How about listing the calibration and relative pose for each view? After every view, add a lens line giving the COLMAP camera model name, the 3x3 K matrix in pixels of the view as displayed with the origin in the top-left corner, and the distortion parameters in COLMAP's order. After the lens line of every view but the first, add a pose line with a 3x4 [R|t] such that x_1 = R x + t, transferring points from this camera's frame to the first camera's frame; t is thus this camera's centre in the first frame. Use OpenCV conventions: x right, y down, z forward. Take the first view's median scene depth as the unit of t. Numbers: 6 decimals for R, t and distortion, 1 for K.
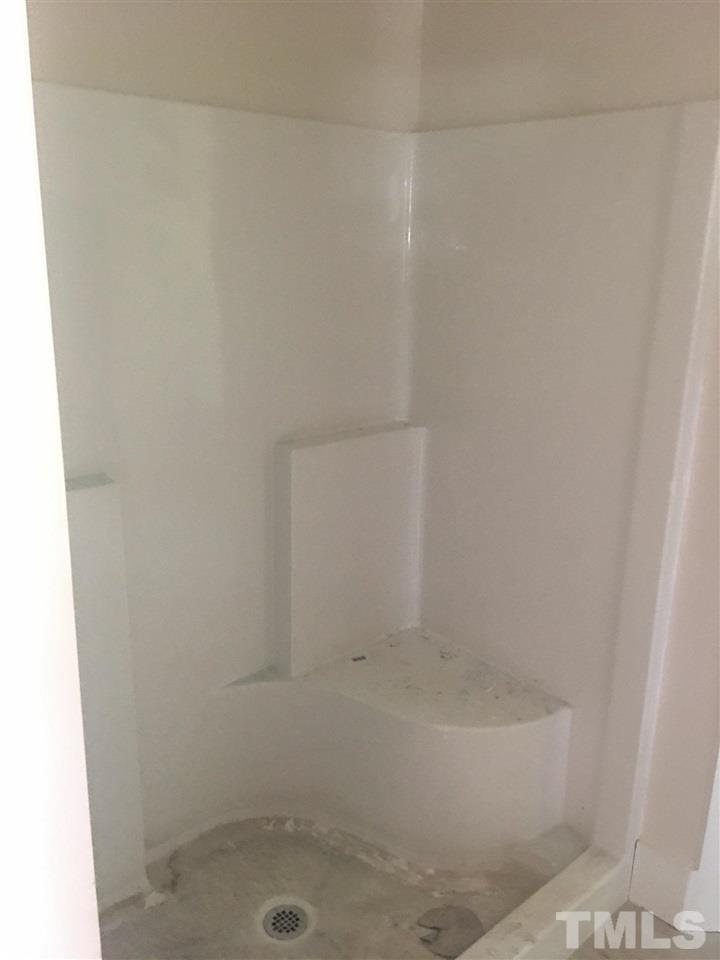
lens RADIAL K [[807.5, 0, 360.0], [0, 807.5, 480.0], [0, 0, 1]] dist [0.093404, -0.125393]
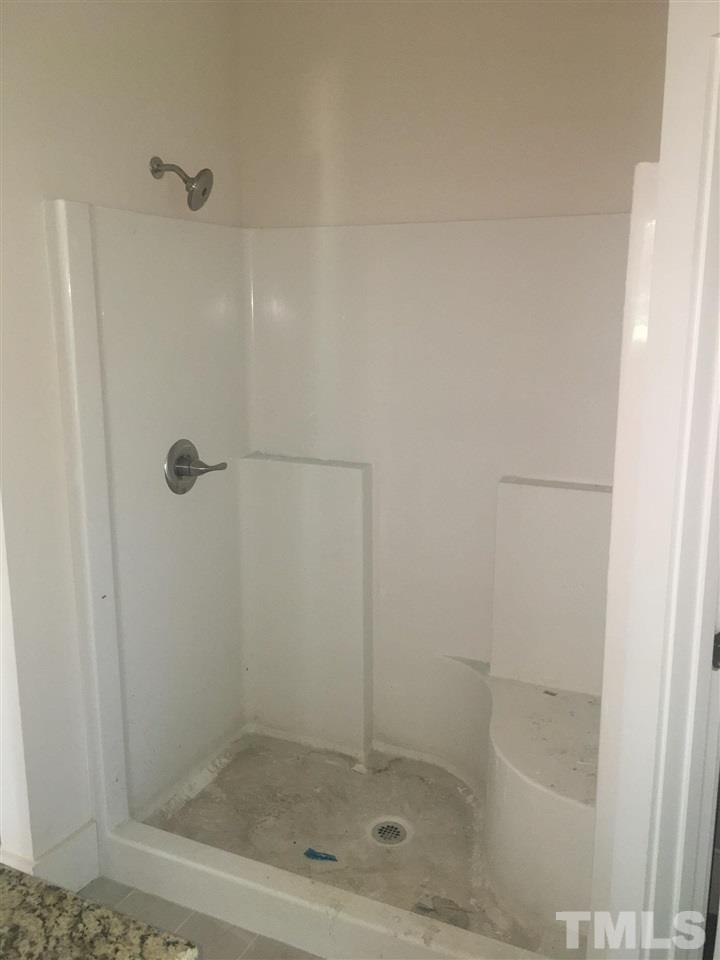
lens RADIAL K [[807.5, 0, 360.0], [0, 807.5, 480.0], [0, 0, 1]] dist [0.093404, -0.125393]
pose [[0.403202, 0.188184, -0.895553, 0.892165], [-0.254097, 0.963168, 0.087990, -0.090270], [0.879126, 0.192079, 0.436168, 0.282057]]
